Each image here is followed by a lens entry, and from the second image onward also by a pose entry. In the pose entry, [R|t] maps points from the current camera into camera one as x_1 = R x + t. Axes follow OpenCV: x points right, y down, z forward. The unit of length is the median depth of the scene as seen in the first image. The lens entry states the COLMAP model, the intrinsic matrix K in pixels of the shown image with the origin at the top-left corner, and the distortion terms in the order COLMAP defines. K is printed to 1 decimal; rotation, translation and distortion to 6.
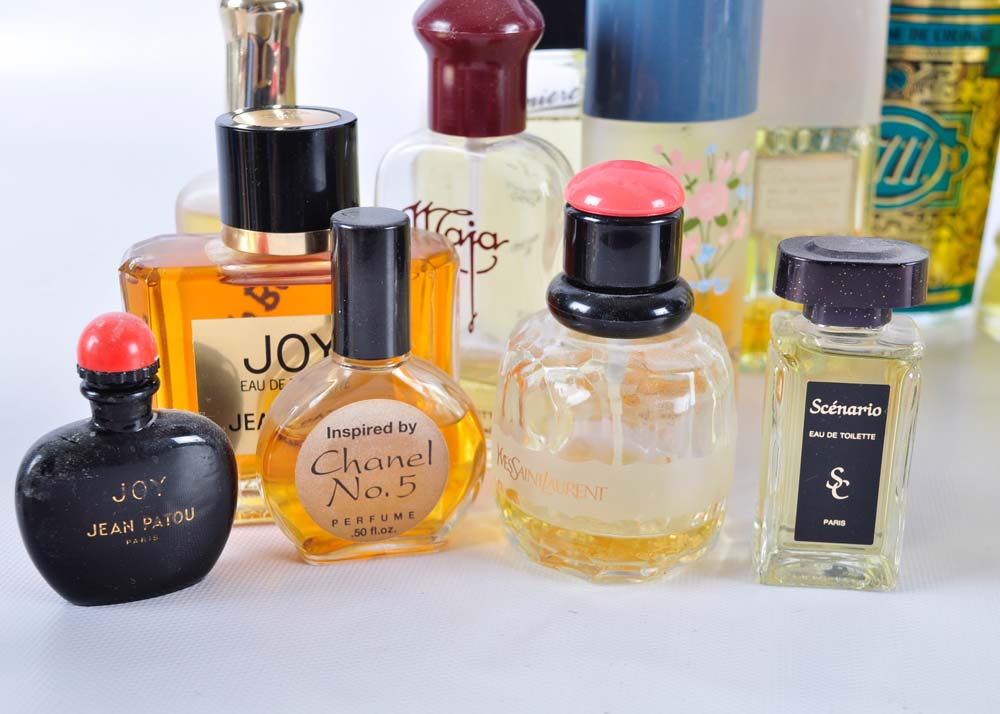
lens RADIAL K [[1373.3, 0, 504.6], [0, 1373.3, 350.5], [0, 0, 1]] dist [-0.037261, 0.000000]
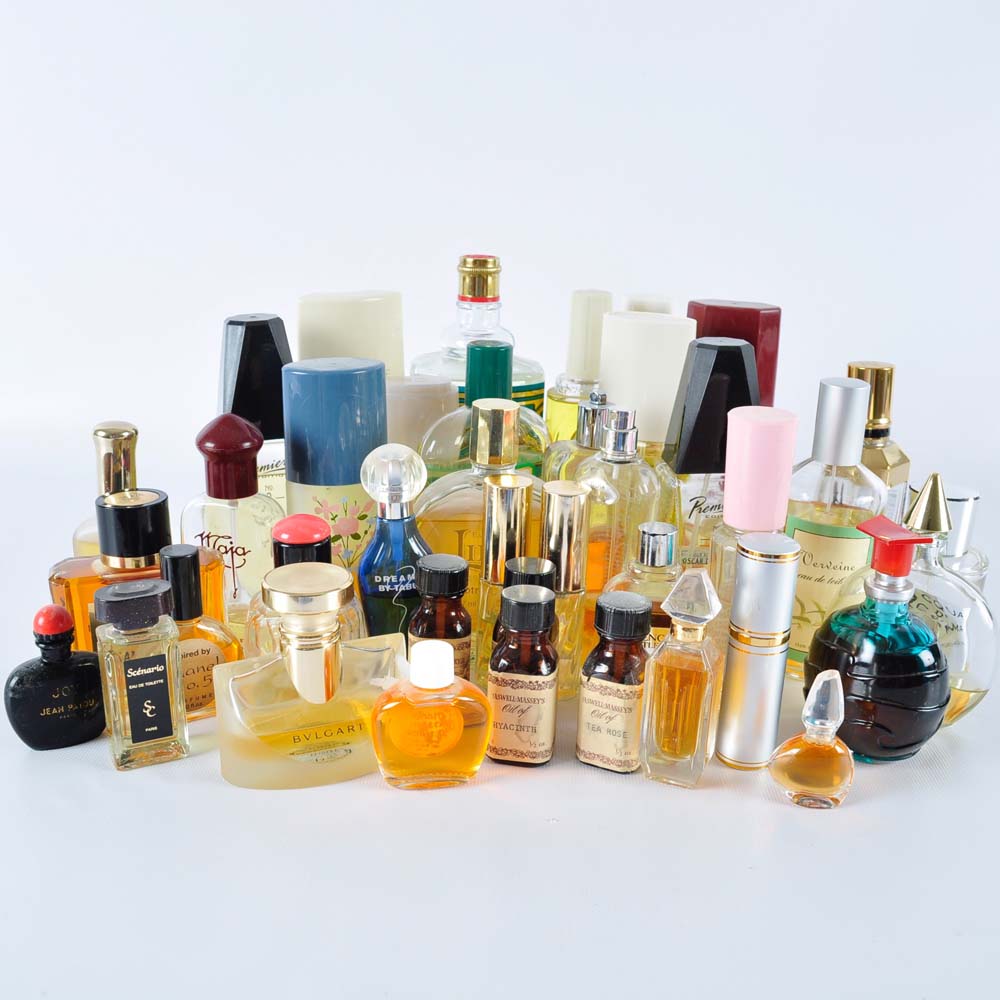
lens RADIAL K [[1173.0, 0, 497.1], [0, 1173.0, 474.7], [0, 0, 1]] dist [-0.068928, 0.000000]
pose [[0.987318, -0.047082, 0.151614, 0.099403], [0.058325, 0.995800, -0.070579, -0.049125], [-0.147654, 0.078527, 0.985917, -0.681966]]
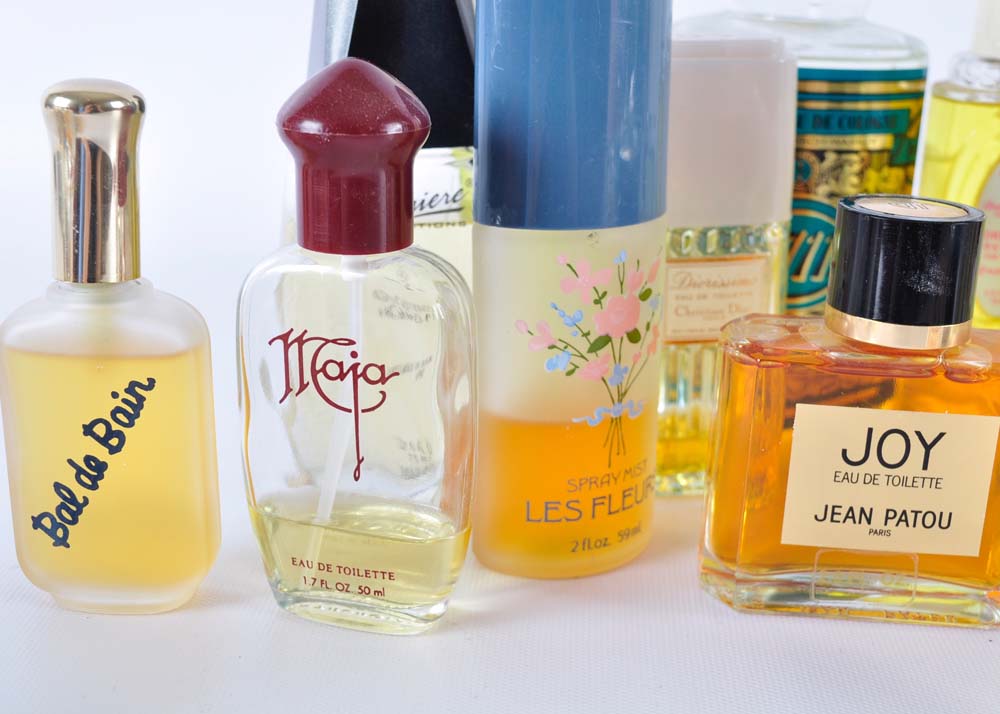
lens RADIAL K [[1373.3, 0, 517.8], [0, 1373.3, 365.8], [0, 0, 1]] dist [-0.037261, 0.000000]
pose [[0.991928, -0.037249, 0.121205, -0.026434], [0.042824, 0.998126, -0.043719, -0.043072], [-0.119349, 0.048557, 0.991664, 0.138854]]
